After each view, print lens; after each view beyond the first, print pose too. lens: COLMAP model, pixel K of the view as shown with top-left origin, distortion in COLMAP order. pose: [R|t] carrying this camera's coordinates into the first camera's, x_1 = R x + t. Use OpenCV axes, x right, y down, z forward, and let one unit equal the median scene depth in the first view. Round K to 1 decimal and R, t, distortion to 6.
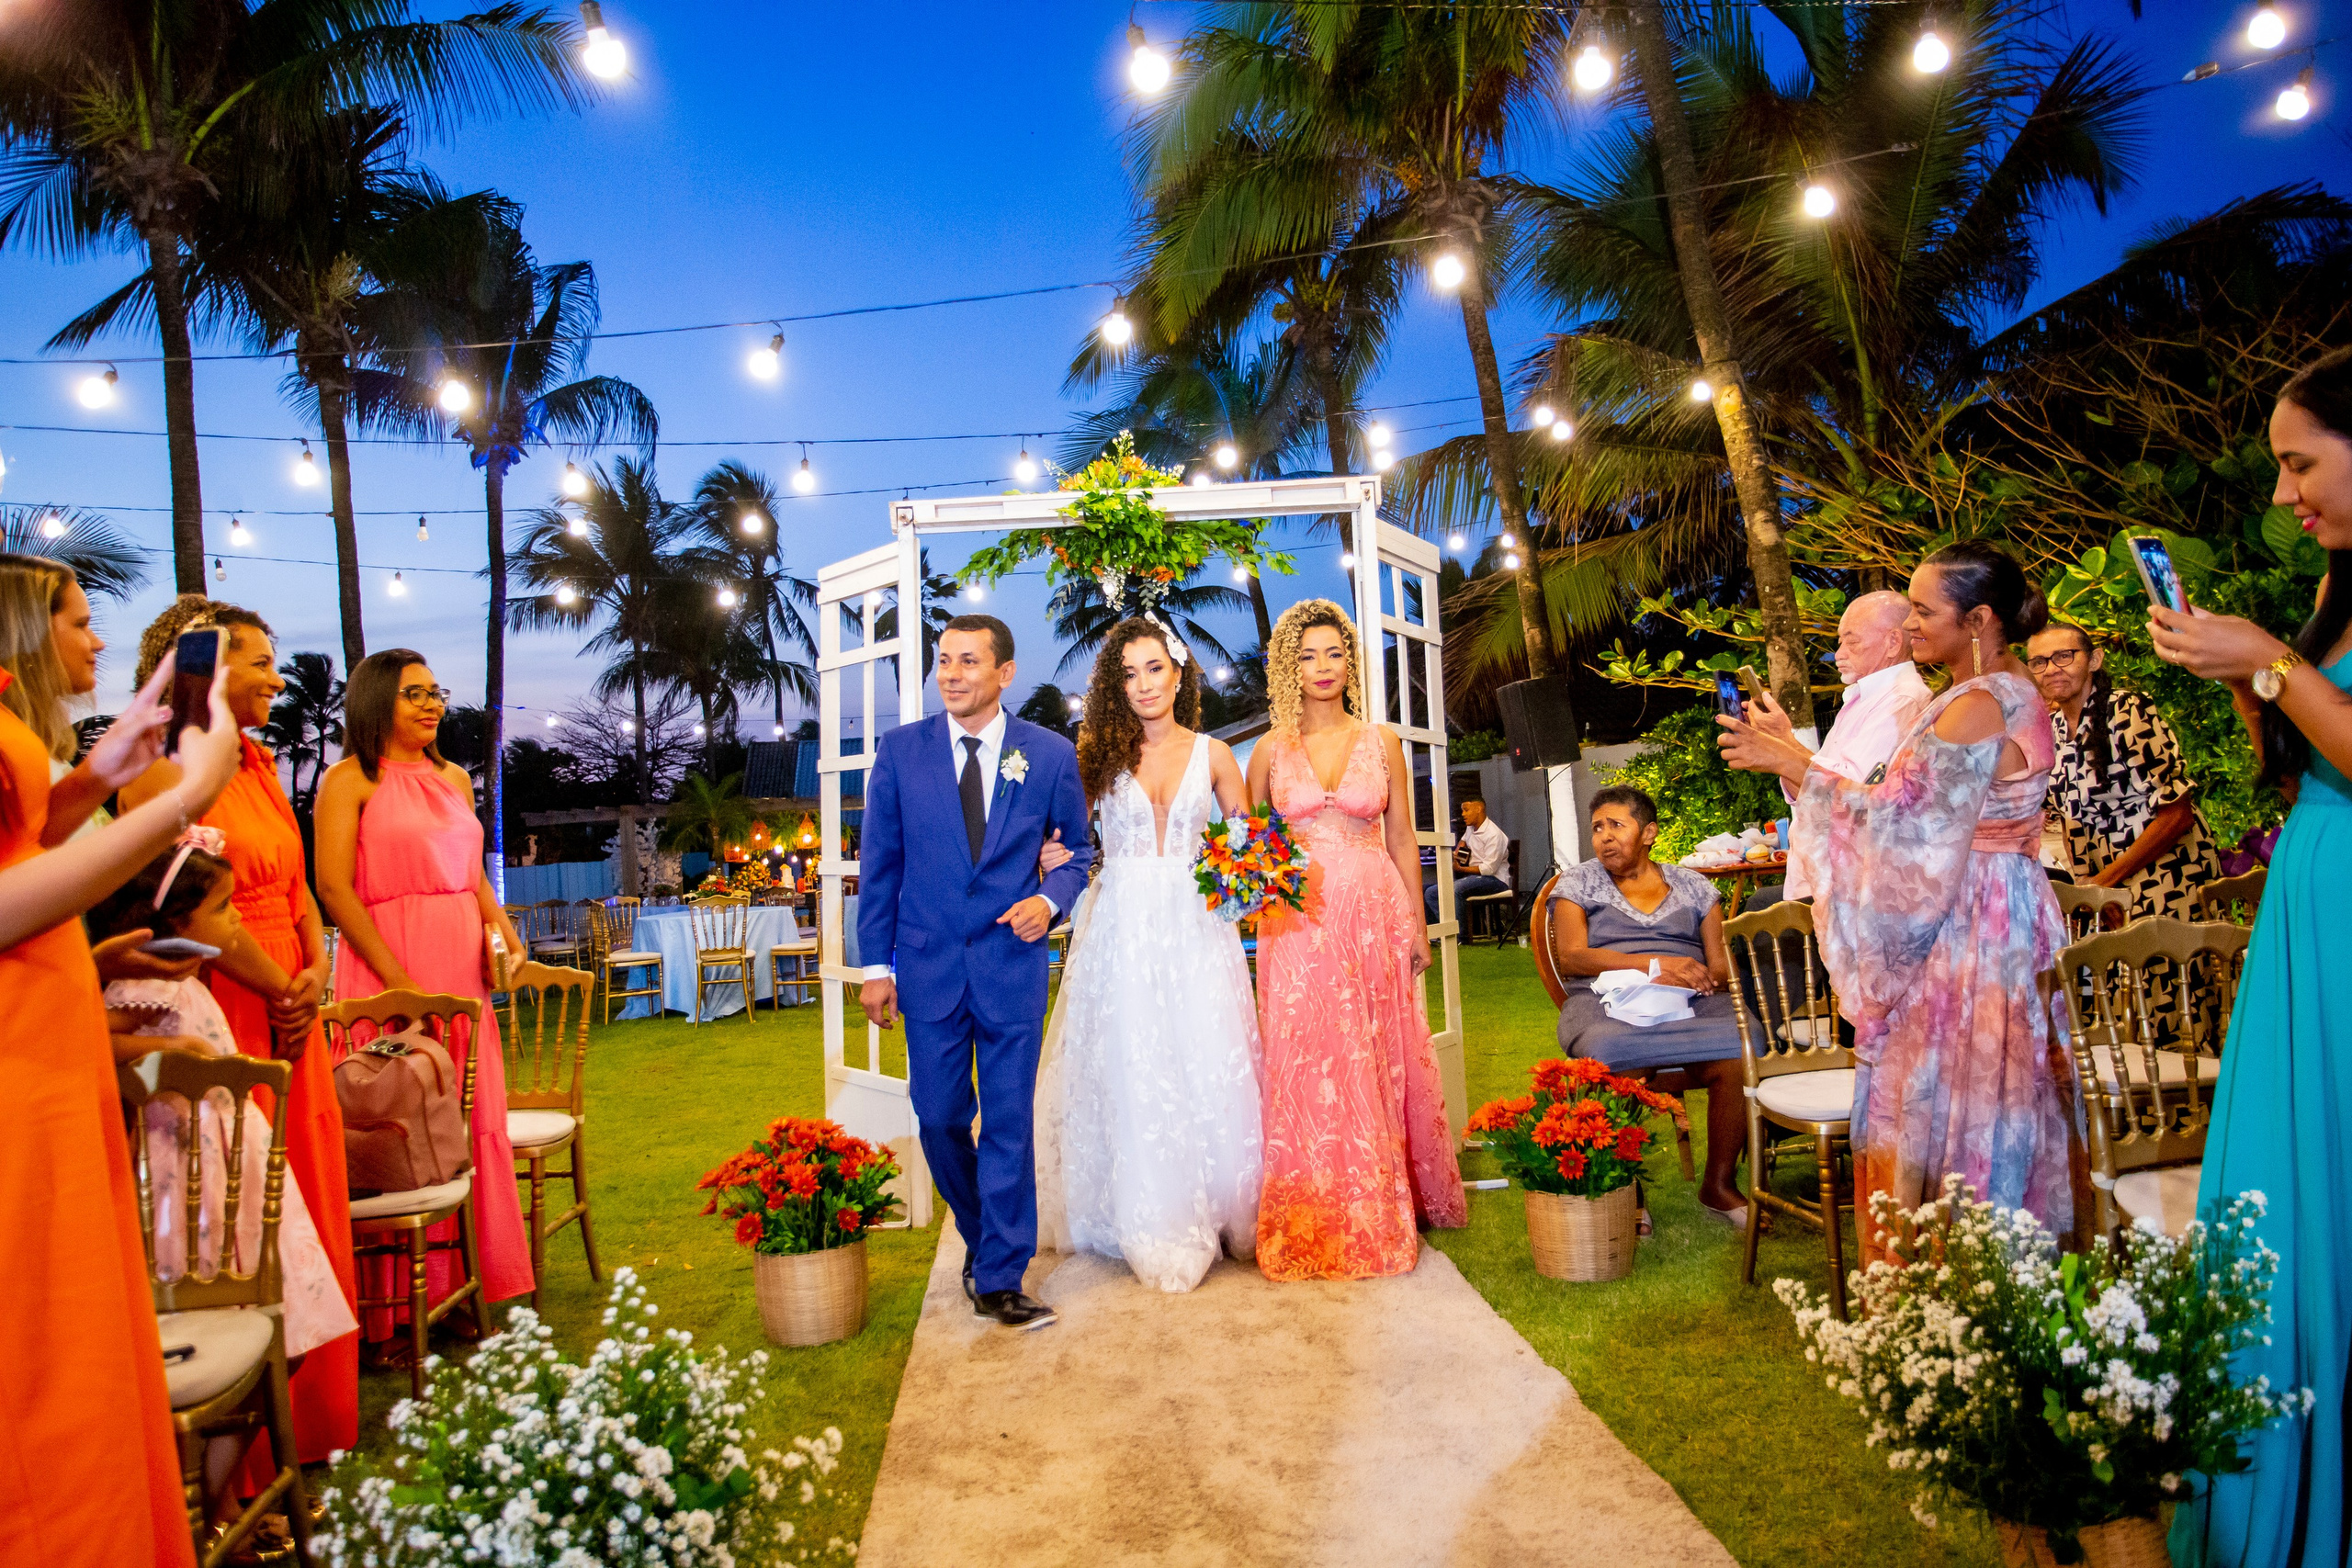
lens RADIAL K [[1778.0, 0, 1199.5], [0, 1778.0, 783.8], [0, 0, 1]] dist [-0.010217, 0.022982]
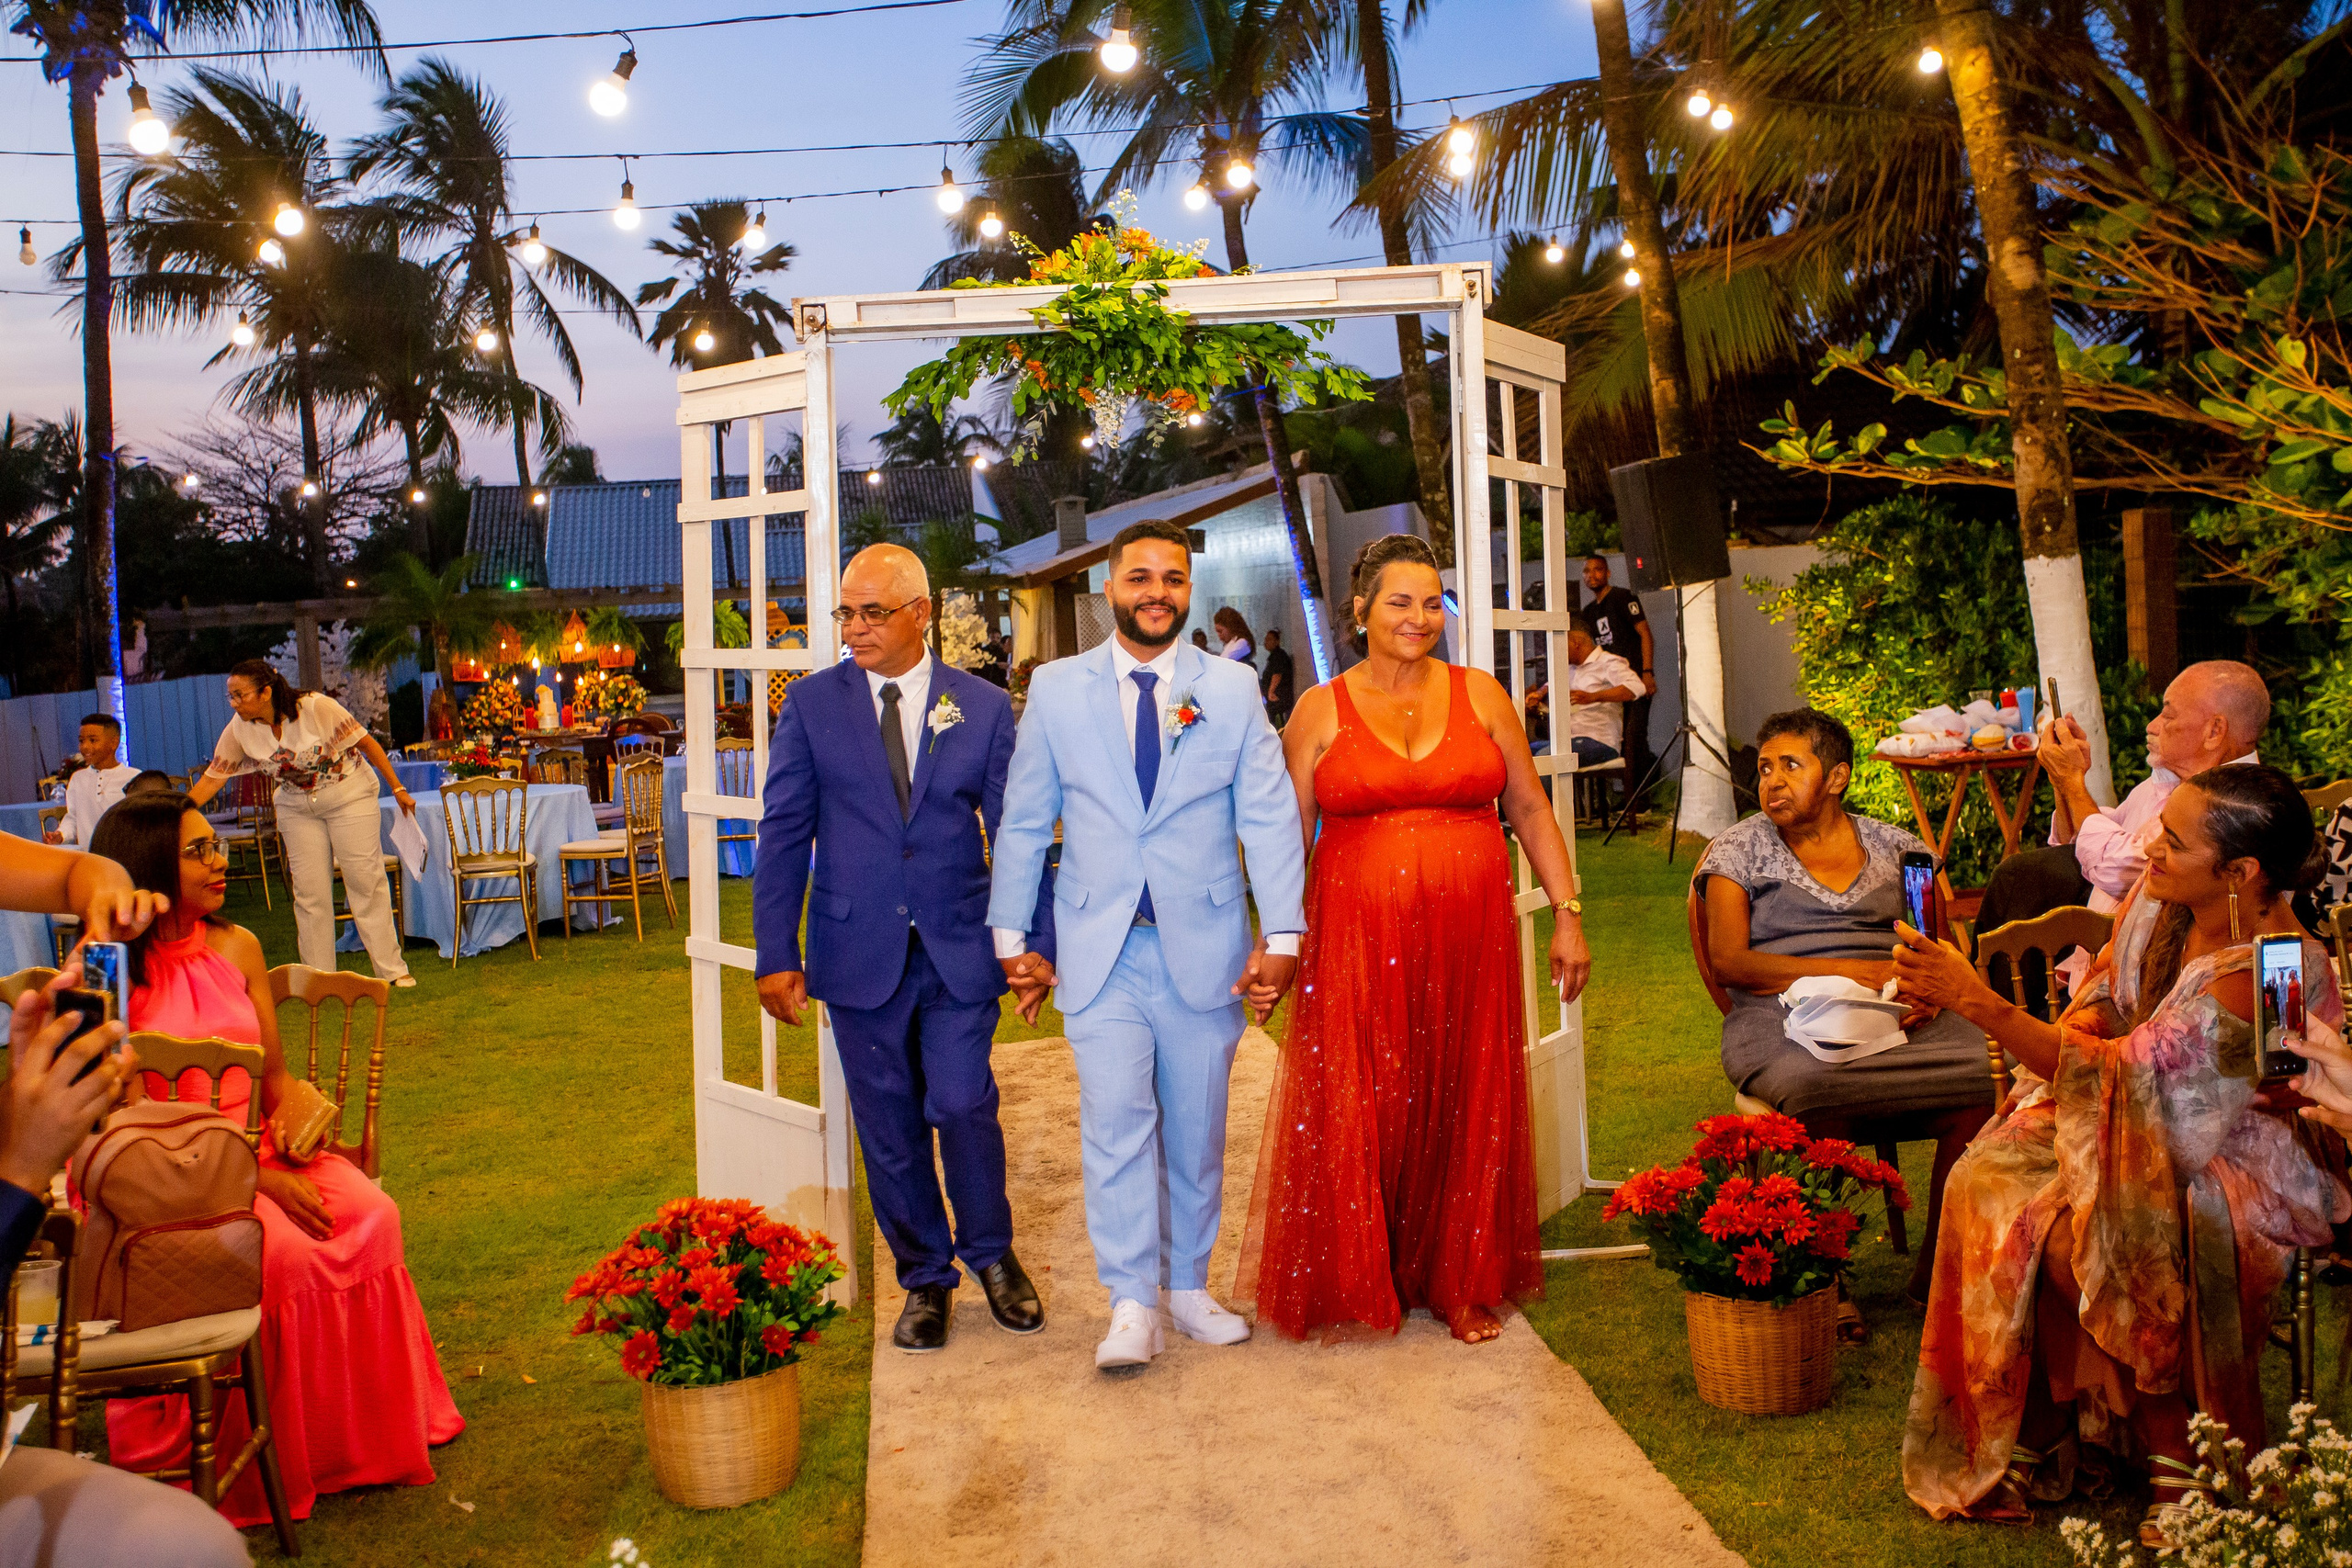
lens RADIAL K [[2623.7, 0, 1216.7], [0, 2623.7, 801.0], [0, 0, 1]] dist [0.070042, 0.000000]
pose [[0.999575, 0.003739, 0.028911, -0.034246], [-0.006556, 0.995169, 0.097954, -0.060571], [-0.028406, -0.098102, 0.994771, -0.050057]]
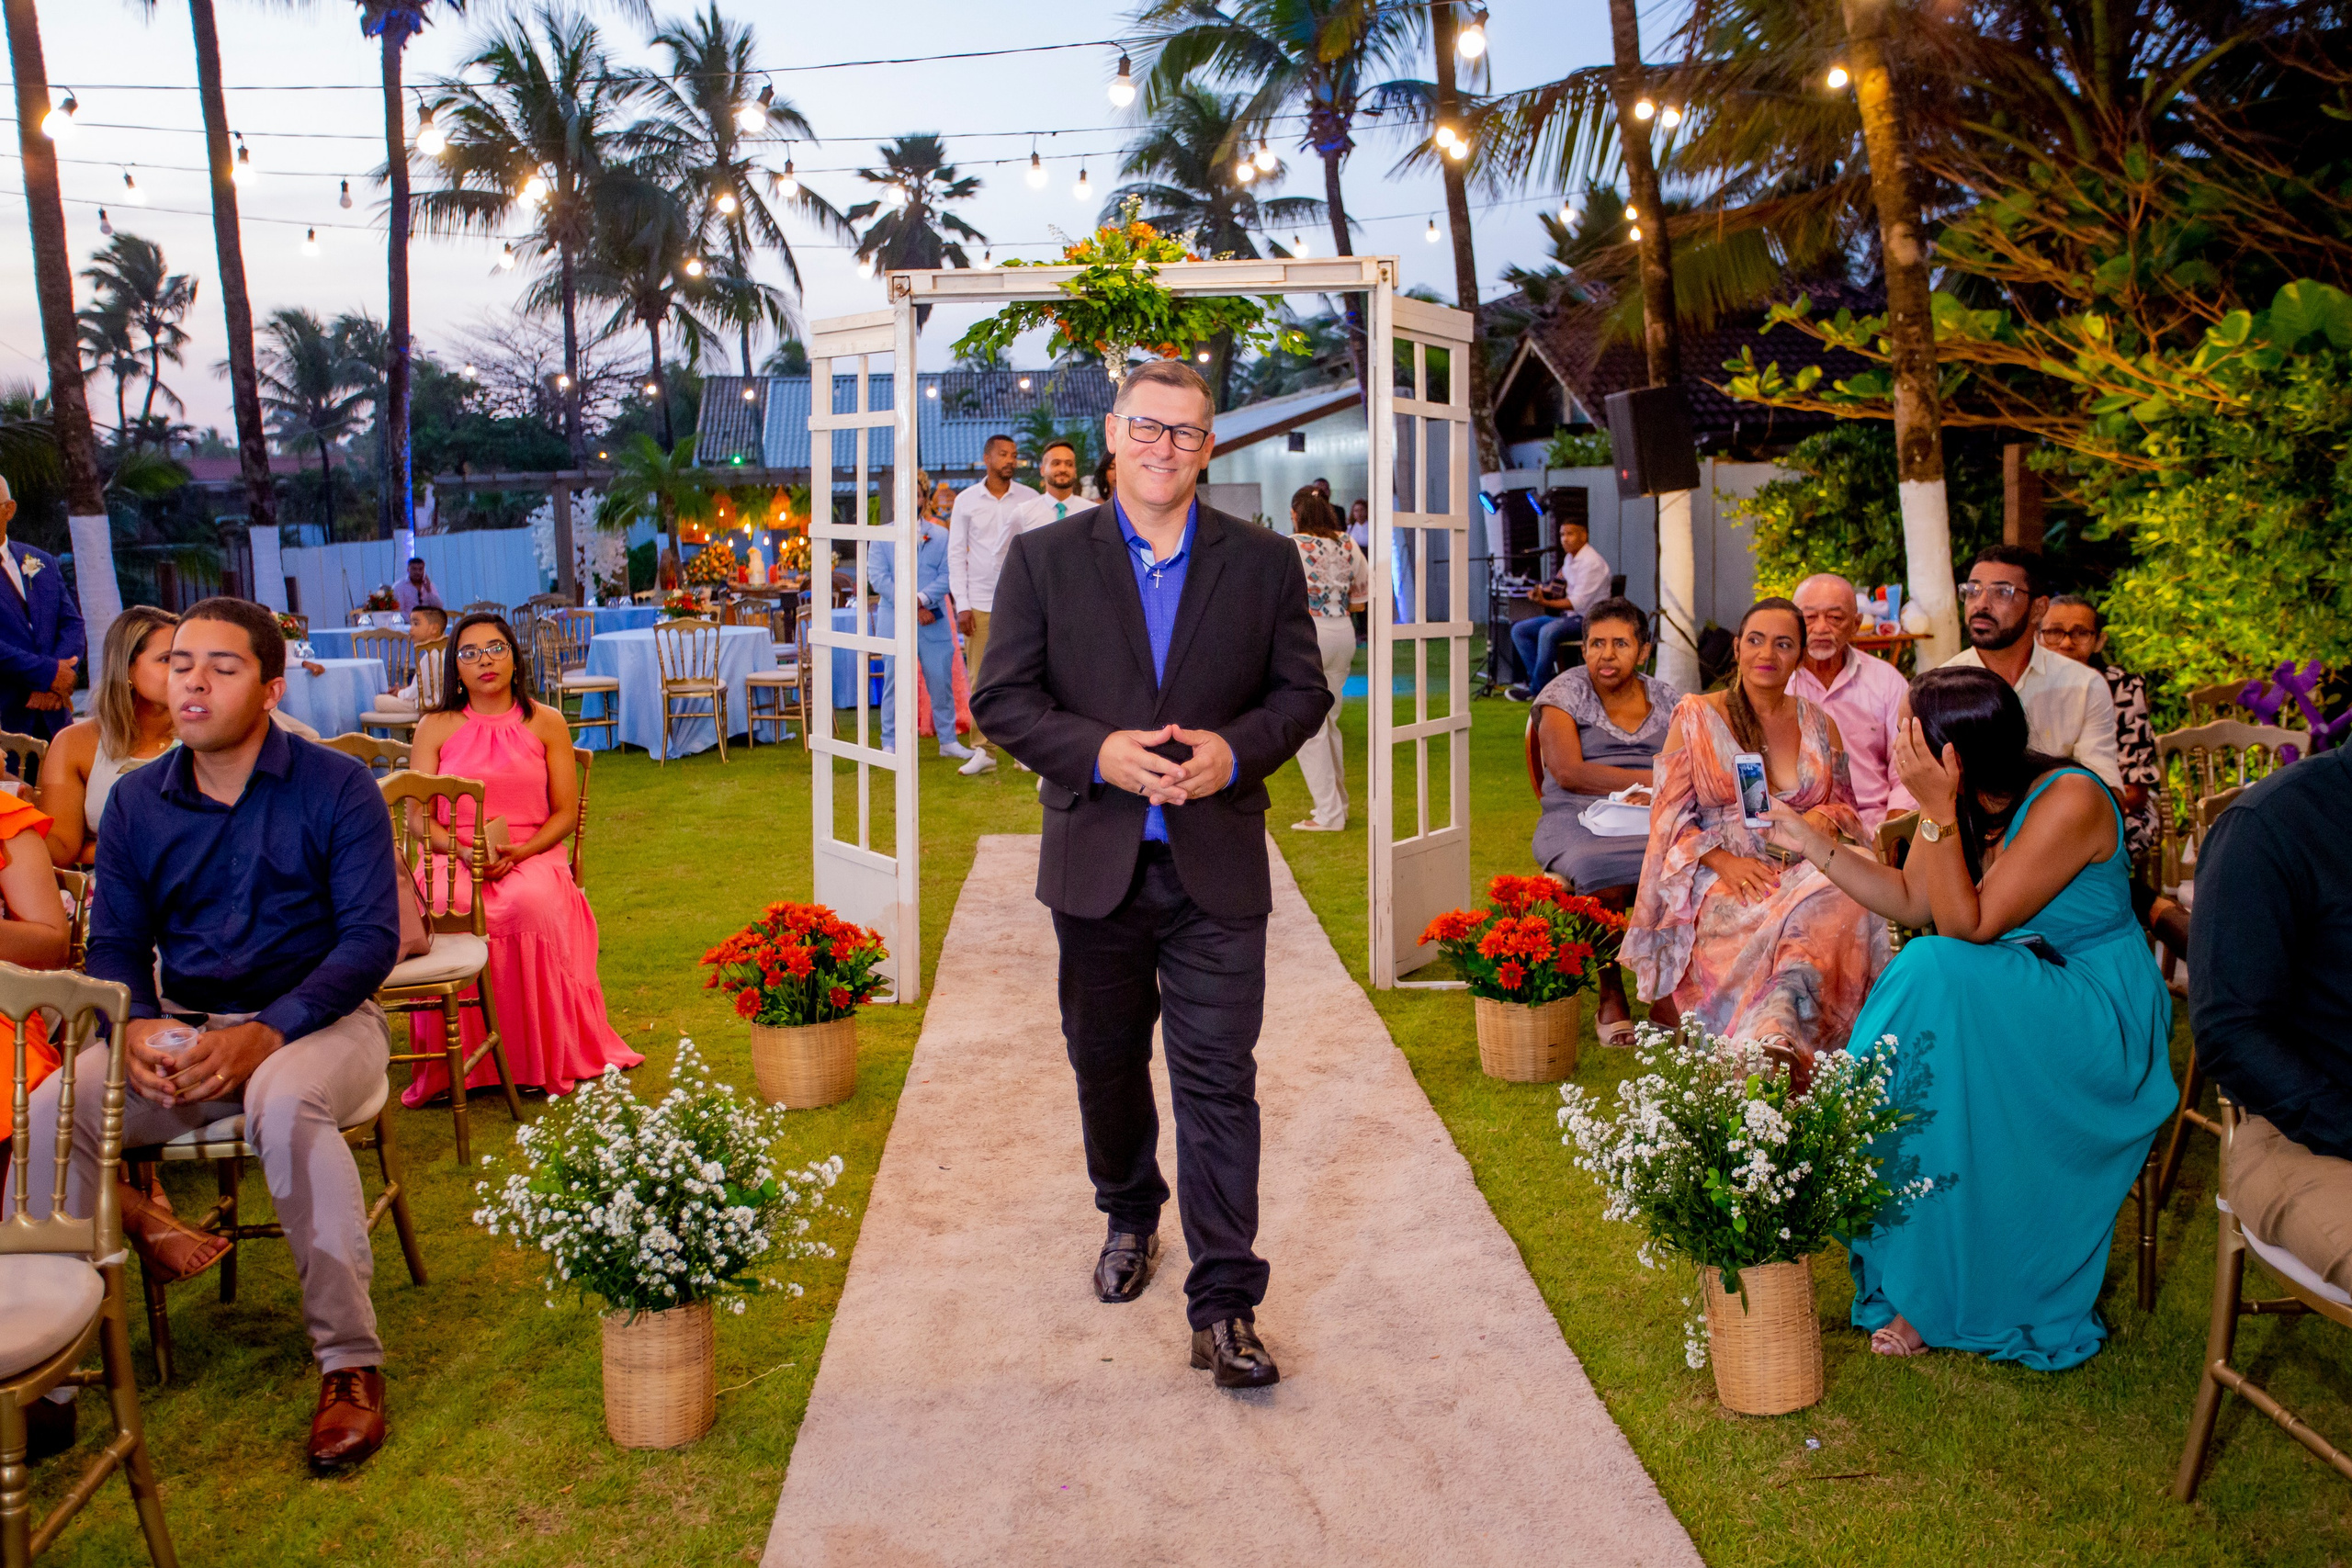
lens RADIAL K [[2289.2, 0, 1209.1], [0, 2289.2, 793.0], [0, 0, 1]] dist [0.047655, 0.000000]
pose [[0.998849, 0.039308, -0.027495, 0.043631], [-0.034615, 0.987440, 0.154156, -0.072368], [0.033210, -0.153027, 0.987664, -0.253826]]
